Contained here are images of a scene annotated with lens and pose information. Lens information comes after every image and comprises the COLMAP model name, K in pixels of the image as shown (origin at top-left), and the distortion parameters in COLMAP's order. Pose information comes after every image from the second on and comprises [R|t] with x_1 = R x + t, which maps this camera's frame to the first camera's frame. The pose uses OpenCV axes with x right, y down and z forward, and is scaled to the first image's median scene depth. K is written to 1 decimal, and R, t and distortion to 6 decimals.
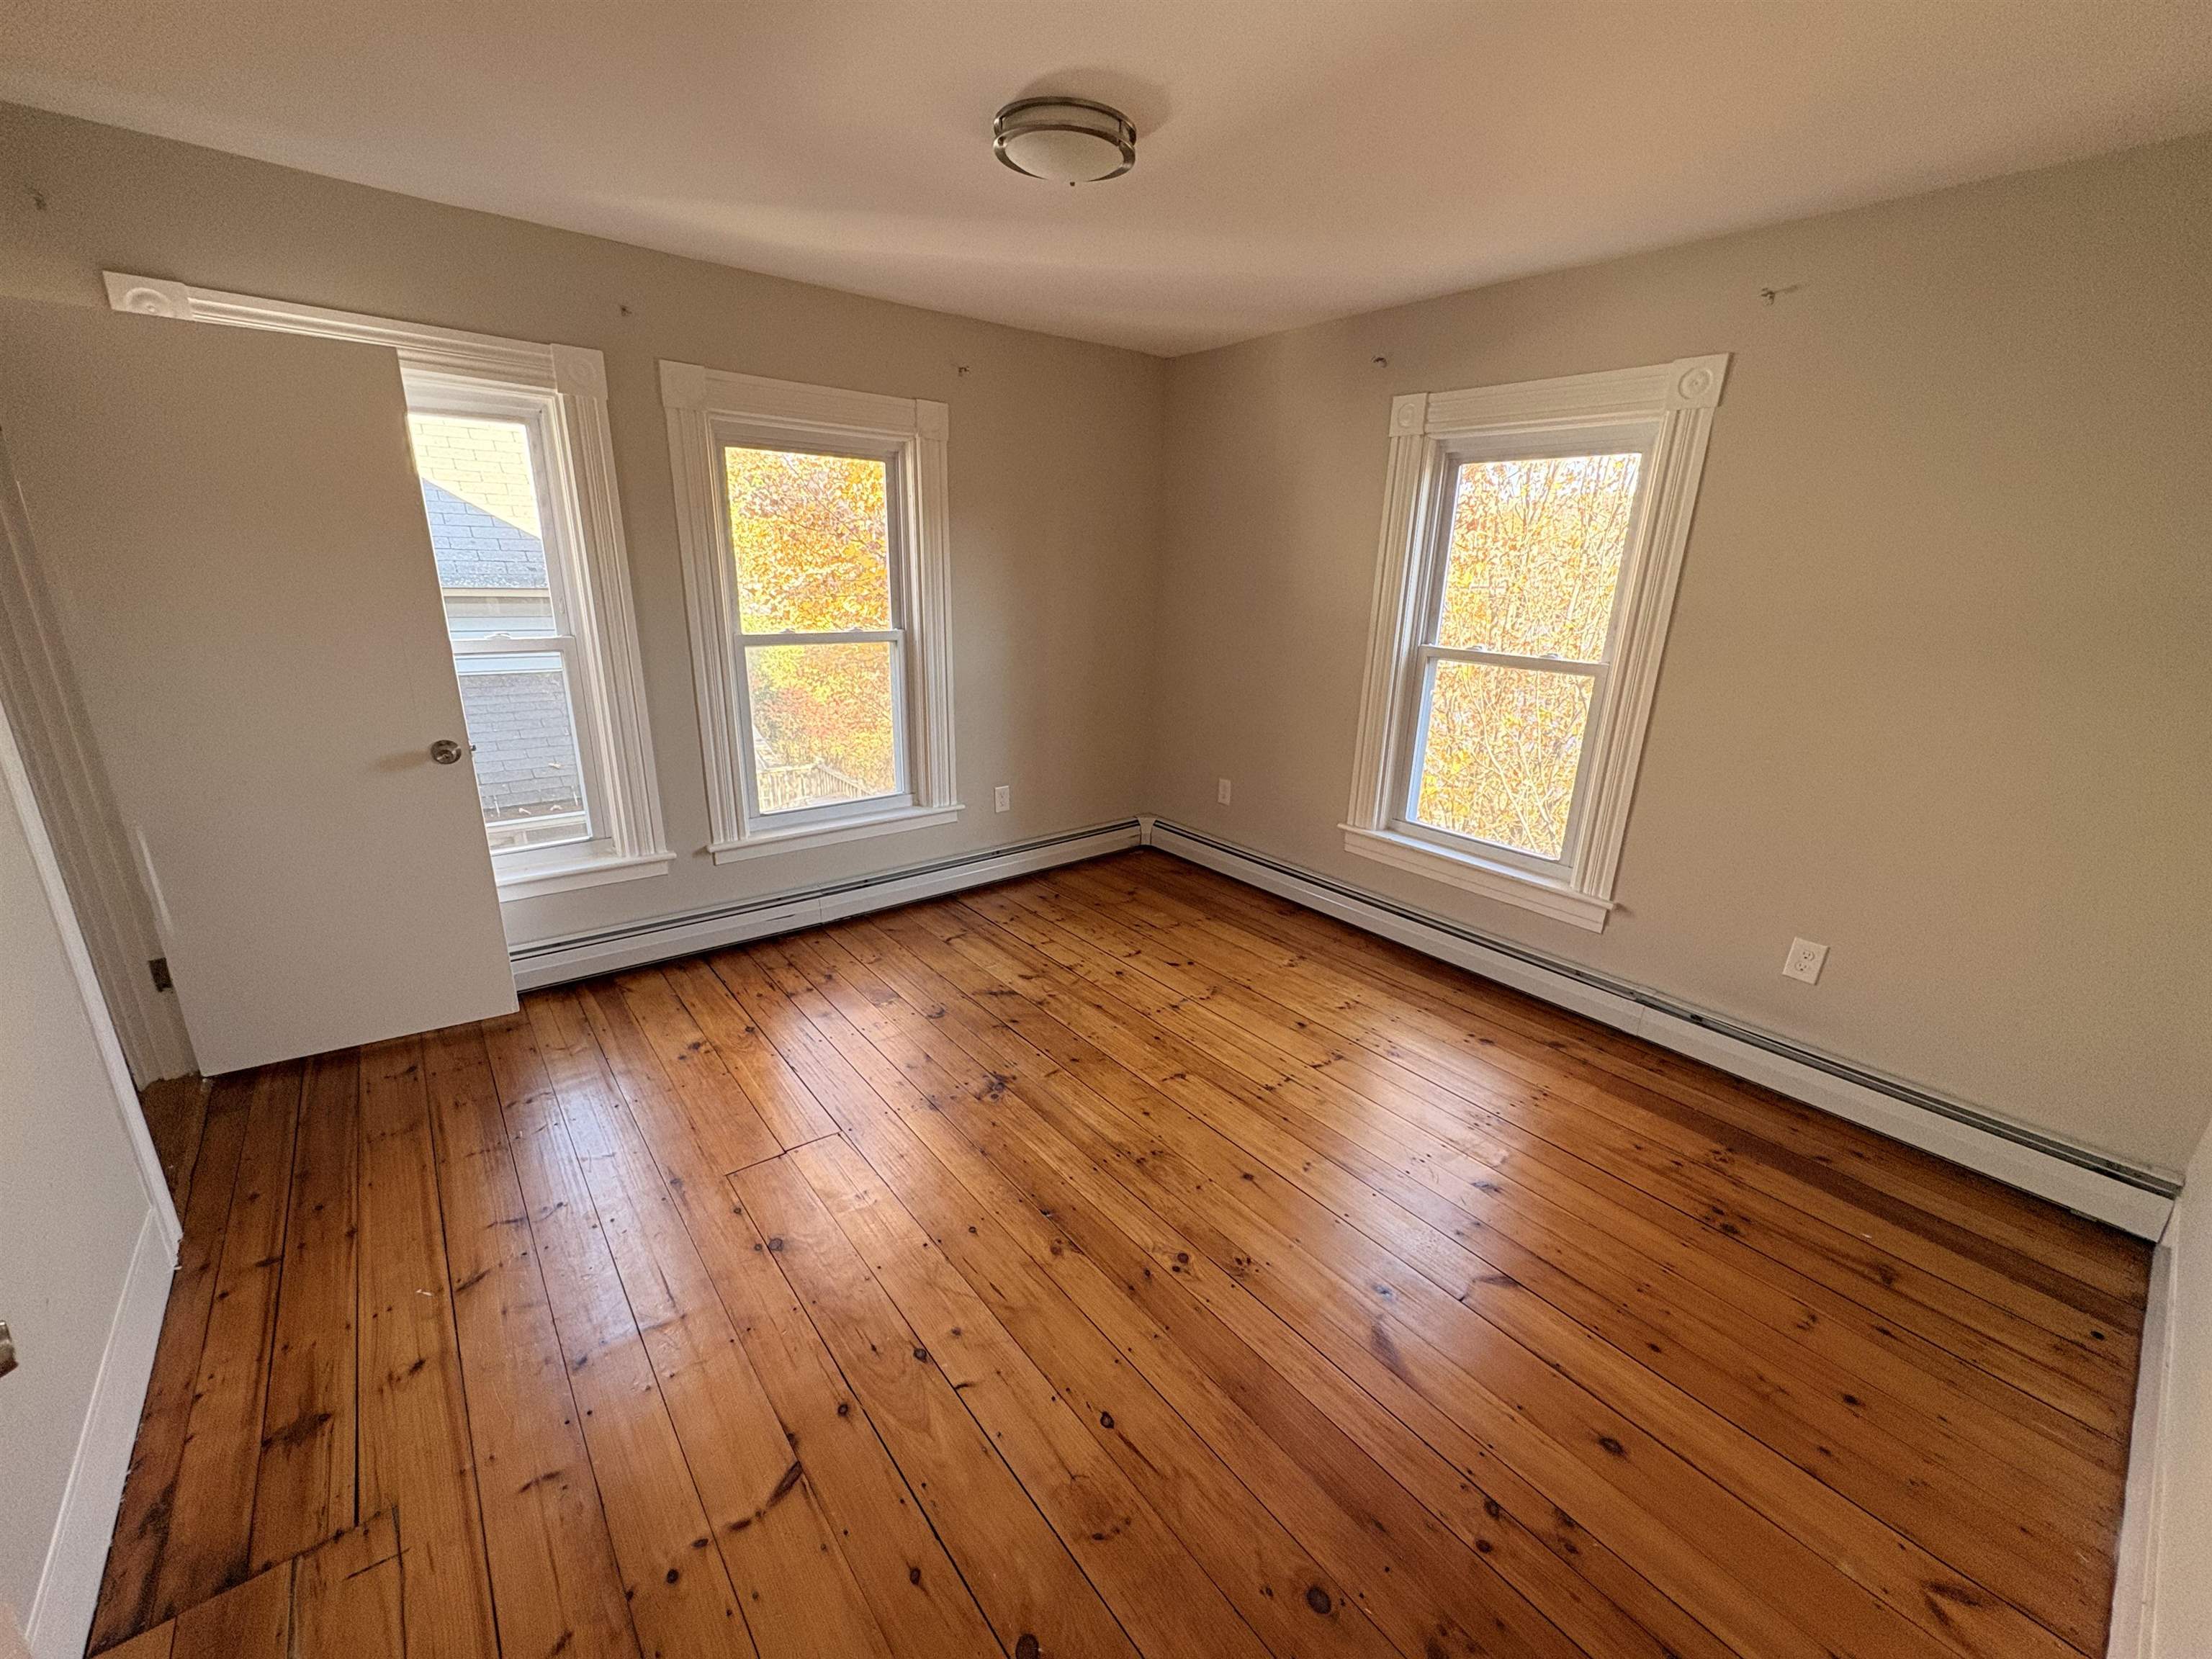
lens RADIAL K [[873.9, 0, 1105.3], [0, 873.9, 824.2], [0, 0, 1]] dist [0.000540, 0.000091]
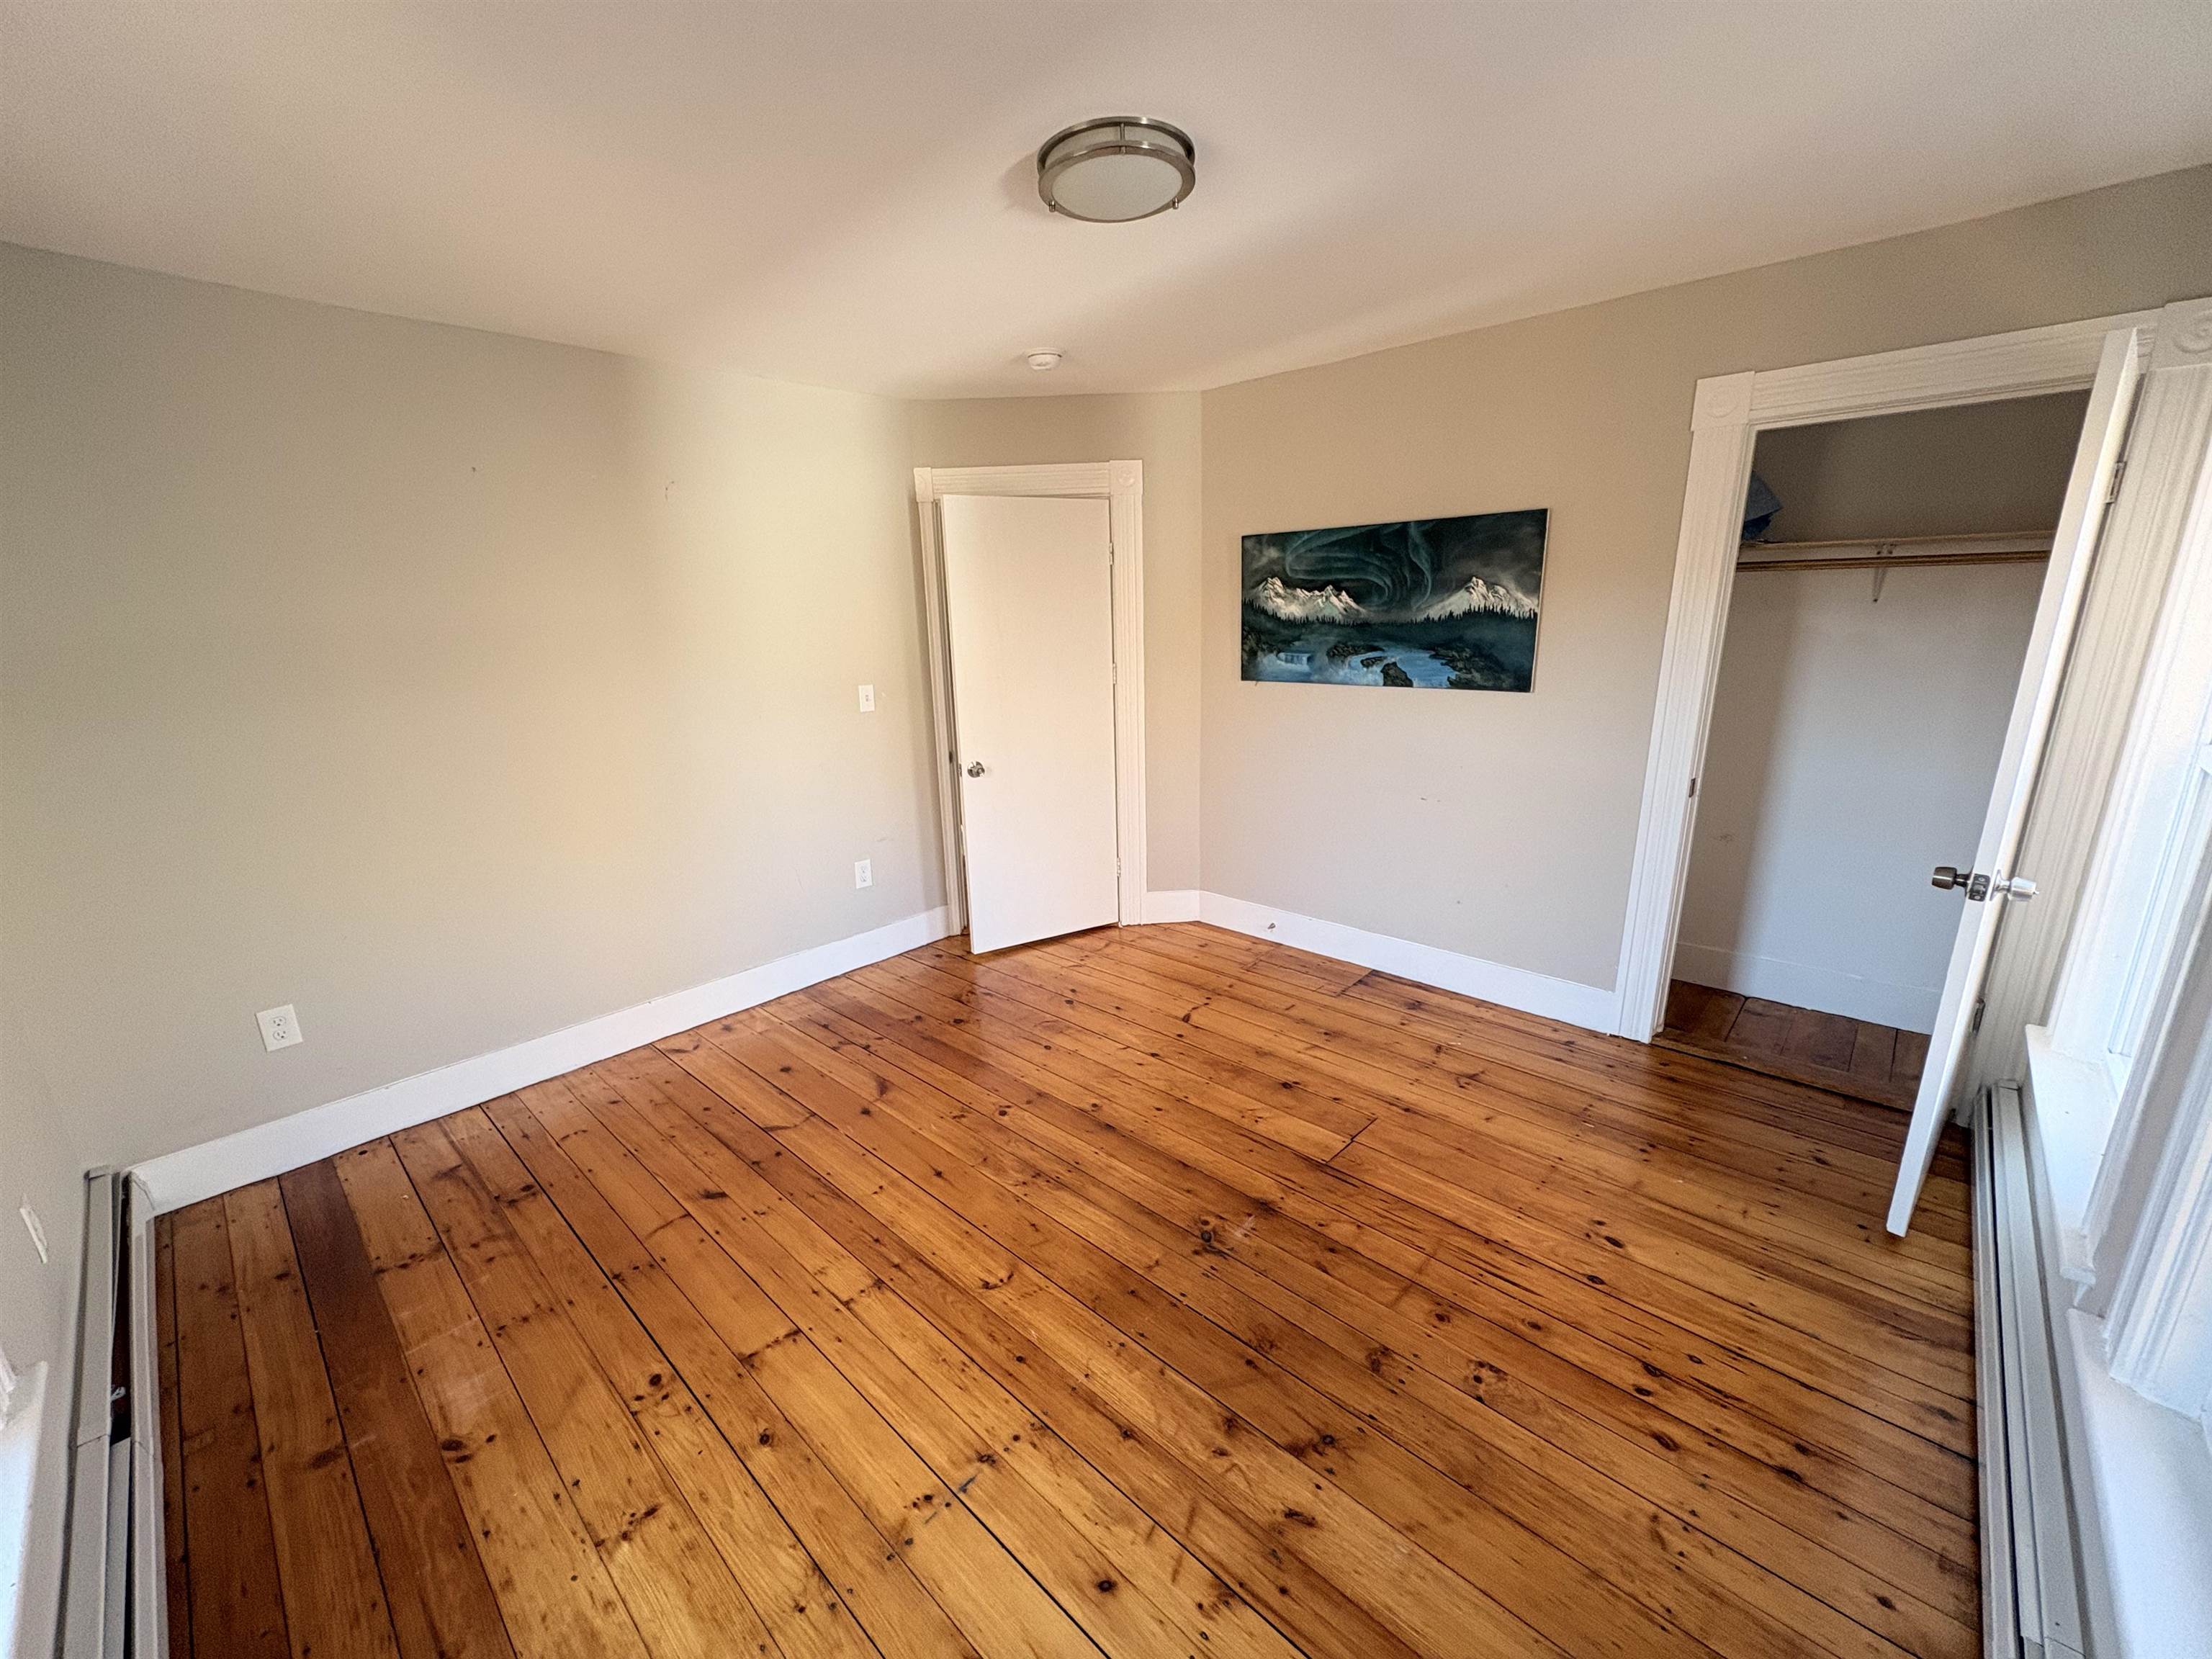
lens RADIAL K [[873.9, 0, 1105.3], [0, 873.9, 824.2], [0, 0, 1]] dist [0.000540, 0.000091]
pose [[-0.989782, 0.034213, -0.138425, 0.087386], [-0.042978, 0.854061, 0.518394, -0.517824], [0.135959, 0.519046, -0.843864, 1.618736]]
